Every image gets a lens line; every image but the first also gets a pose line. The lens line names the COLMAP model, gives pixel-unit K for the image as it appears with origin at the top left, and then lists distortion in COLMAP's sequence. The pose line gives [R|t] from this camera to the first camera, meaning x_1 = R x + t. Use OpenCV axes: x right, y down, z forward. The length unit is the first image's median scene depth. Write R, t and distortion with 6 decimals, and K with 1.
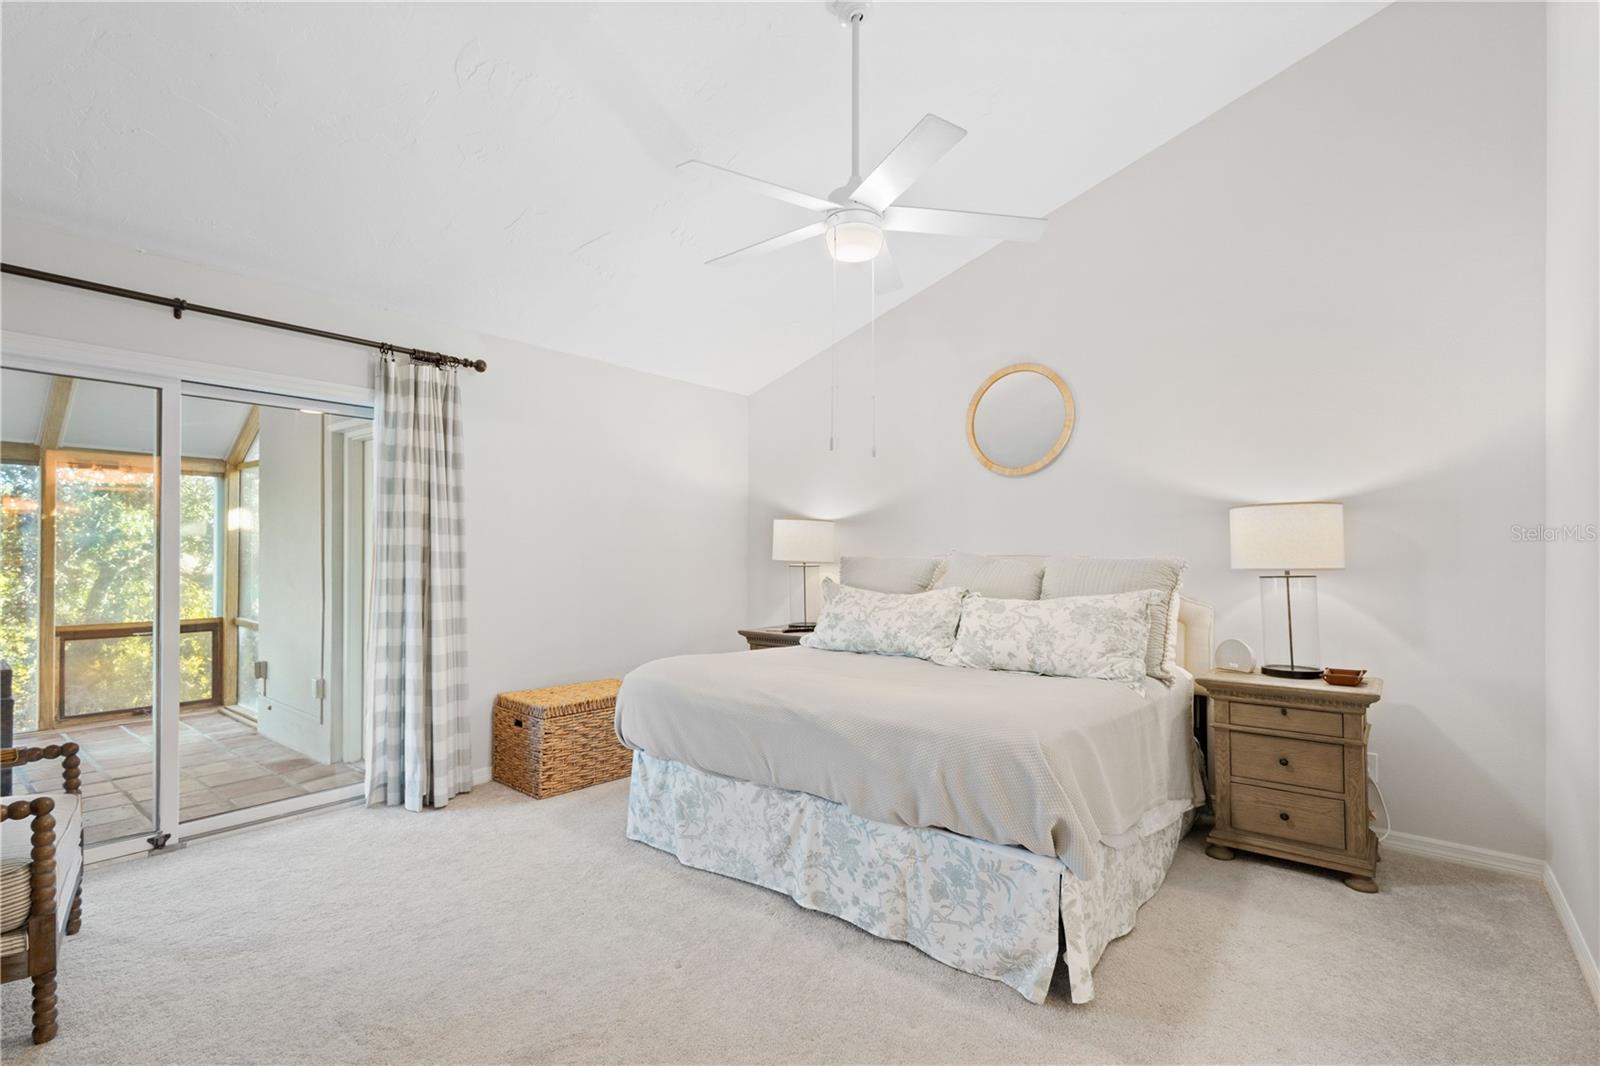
lens RADIAL K [[741.9, 0, 791.9], [0, 741.9, 559.7], [0, 0, 1]] dist [0.010715, -0.001478]
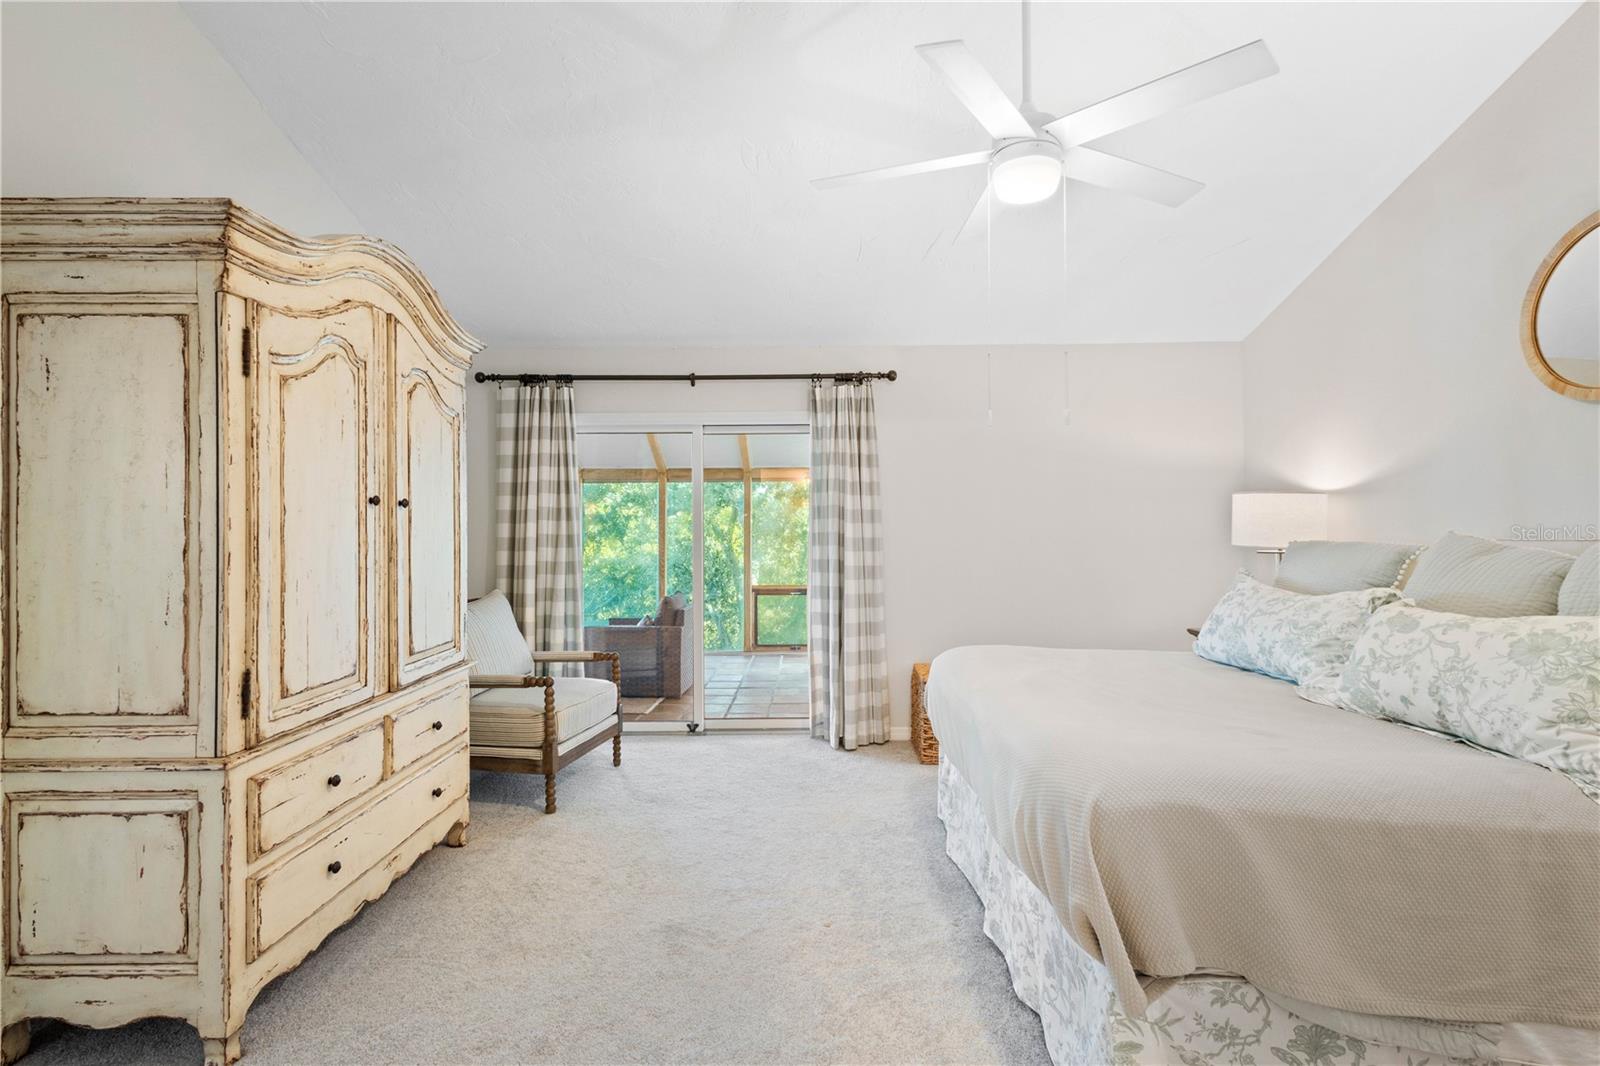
lens RADIAL K [[741.9, 0, 798.7], [0, 741.9, 533.6], [0, 0, 1]] dist [0.010715, -0.001478]
pose [[0.630375, -0.007083, -0.776258, 0.419023], [0.002252, 0.999971, -0.007295, -0.008903], [0.776287, 0.002851, 0.630373, 0.180821]]
